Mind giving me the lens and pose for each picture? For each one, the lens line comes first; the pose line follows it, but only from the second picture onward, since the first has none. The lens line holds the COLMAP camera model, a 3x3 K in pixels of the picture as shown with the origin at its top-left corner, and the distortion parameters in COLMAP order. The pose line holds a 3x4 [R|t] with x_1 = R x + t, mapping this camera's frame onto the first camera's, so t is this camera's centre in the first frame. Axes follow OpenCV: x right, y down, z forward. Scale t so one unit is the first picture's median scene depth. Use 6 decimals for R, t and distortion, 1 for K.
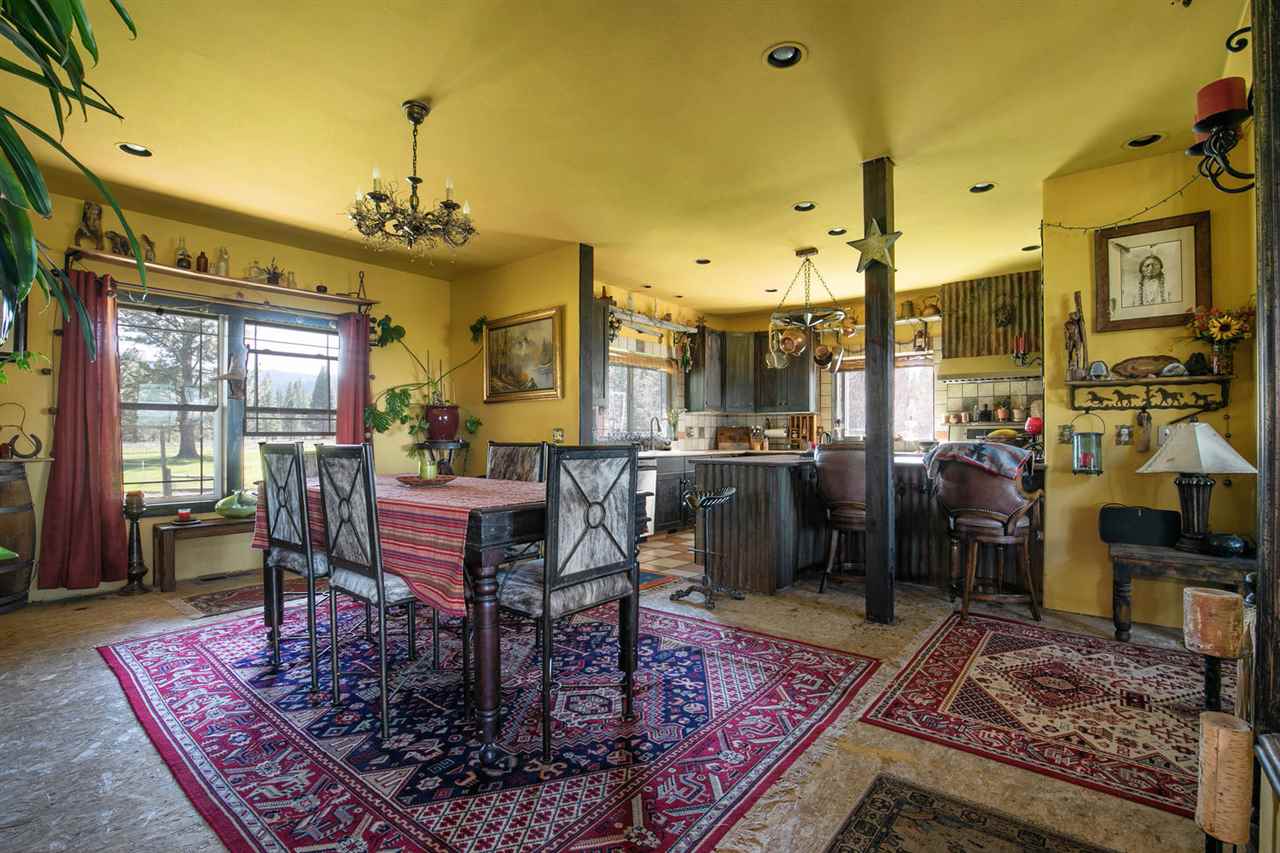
lens RADIAL K [[564.6, 0, 634.6], [0, 564.6, 433.6], [0, 0, 1]] dist [-0.000123, 0.000015]
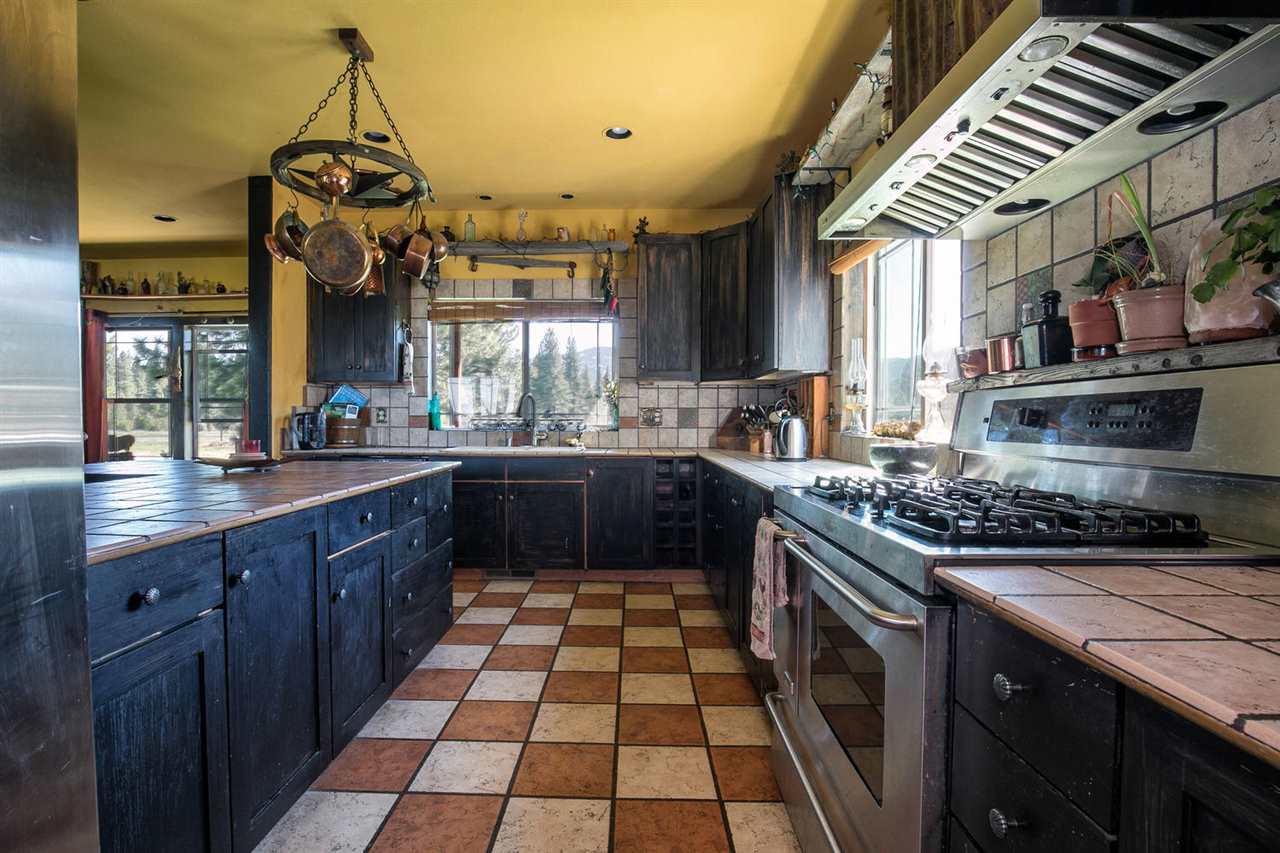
lens RADIAL K [[601.0, 0, 635.6], [0, 601.0, 422.7], [0, 0, 1]] dist [0.000403, 0.000008]
pose [[0.622604, 0.013362, -0.782423, 0.796840], [0.005526, 0.999754, 0.021471, -0.014770], [0.782518, -0.017691, 0.622377, 0.812138]]
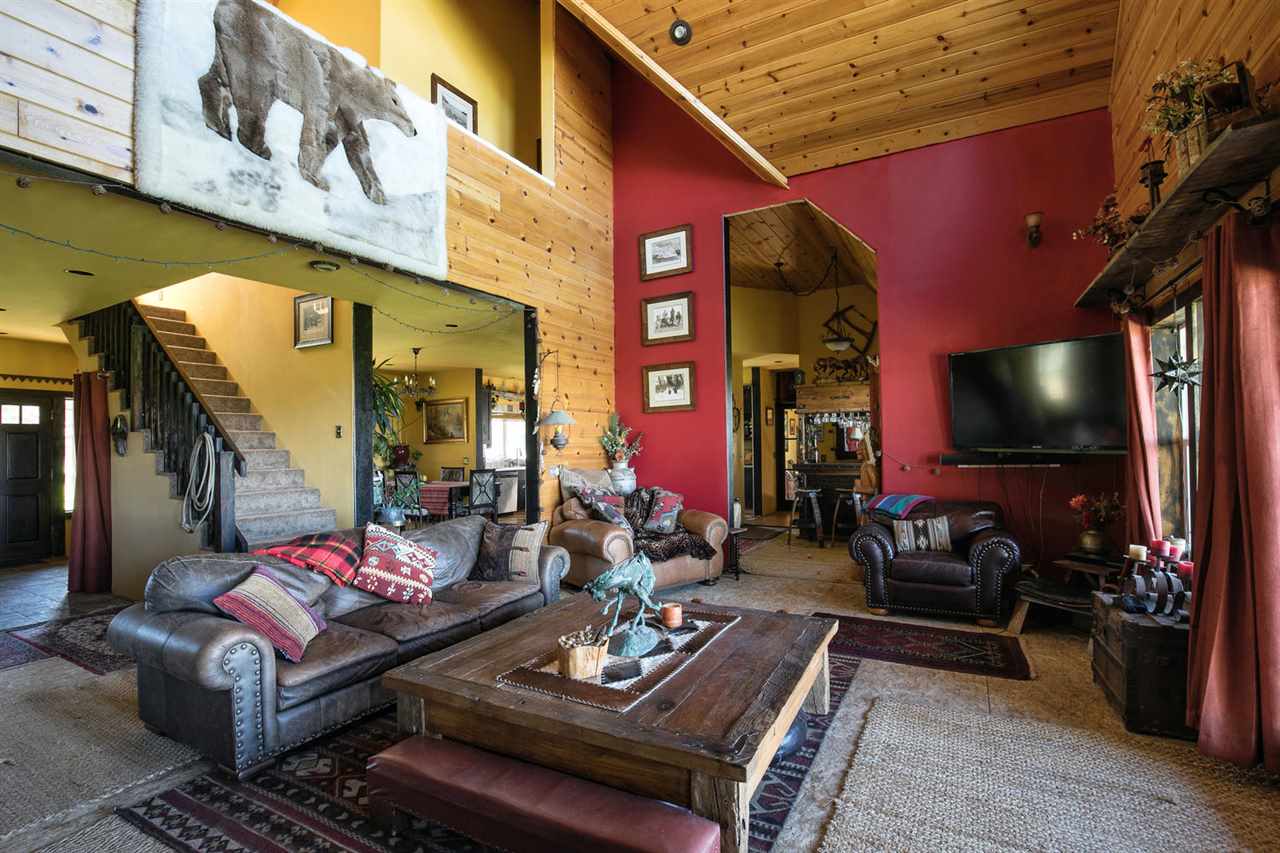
lens RADIAL K [[601.0, 0, 641.4], [0, 601.0, 432.6], [0, 0, 1]] dist [0.000403, 0.000008]
pose [[0.983466, -0.005765, 0.181002, 0.091272], [0.008035, 0.999898, -0.011812, -0.063559], [-0.180915, 0.013071, 0.983412, -1.162278]]
